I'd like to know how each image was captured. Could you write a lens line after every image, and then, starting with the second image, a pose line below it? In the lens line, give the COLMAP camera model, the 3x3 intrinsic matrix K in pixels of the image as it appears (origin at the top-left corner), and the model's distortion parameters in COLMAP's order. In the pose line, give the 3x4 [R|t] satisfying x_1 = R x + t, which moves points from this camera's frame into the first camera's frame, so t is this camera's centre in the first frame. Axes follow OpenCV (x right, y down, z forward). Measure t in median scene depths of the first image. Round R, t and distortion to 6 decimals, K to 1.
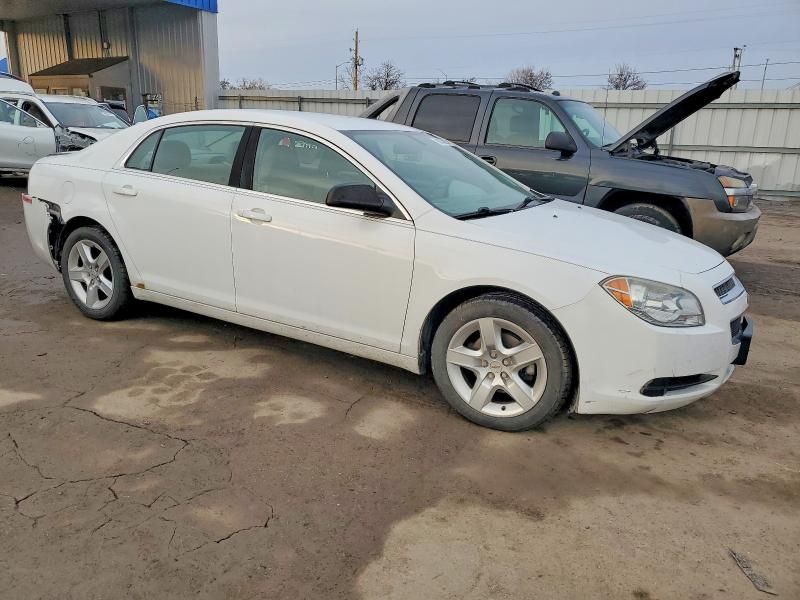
lens RADIAL K [[573.3, 0, 400.0], [0, 573.3, 300.0], [0, 0, 1]] dist [0.048849, -0.001808]
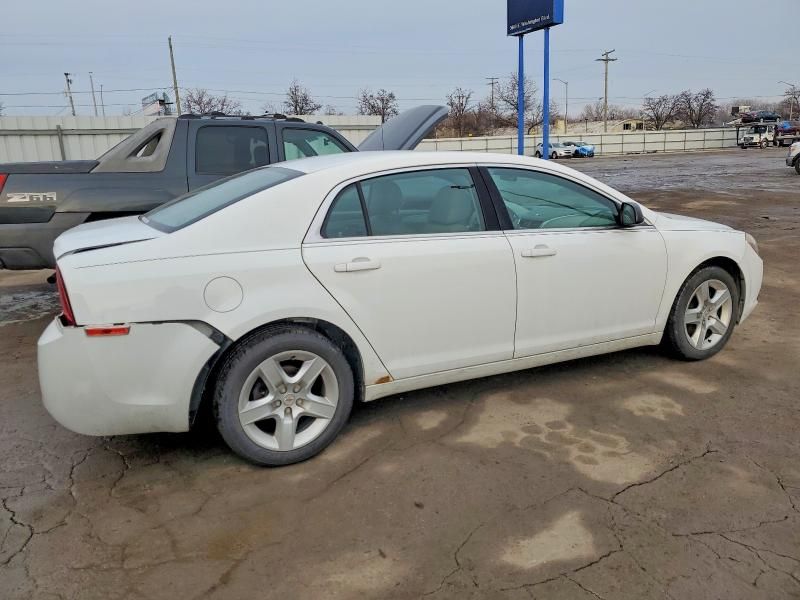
lens RADIAL K [[556.8, 0, 391.5], [0, 556.8, 298.4], [0, 0, 1]] dist [0.092786, -0.086691]
pose [[0.572007, -0.239006, 0.784655, -1.124293], [0.268691, 0.958424, 0.096063, -0.222269], [-0.774992, 0.155881, 0.612444, 0.583510]]
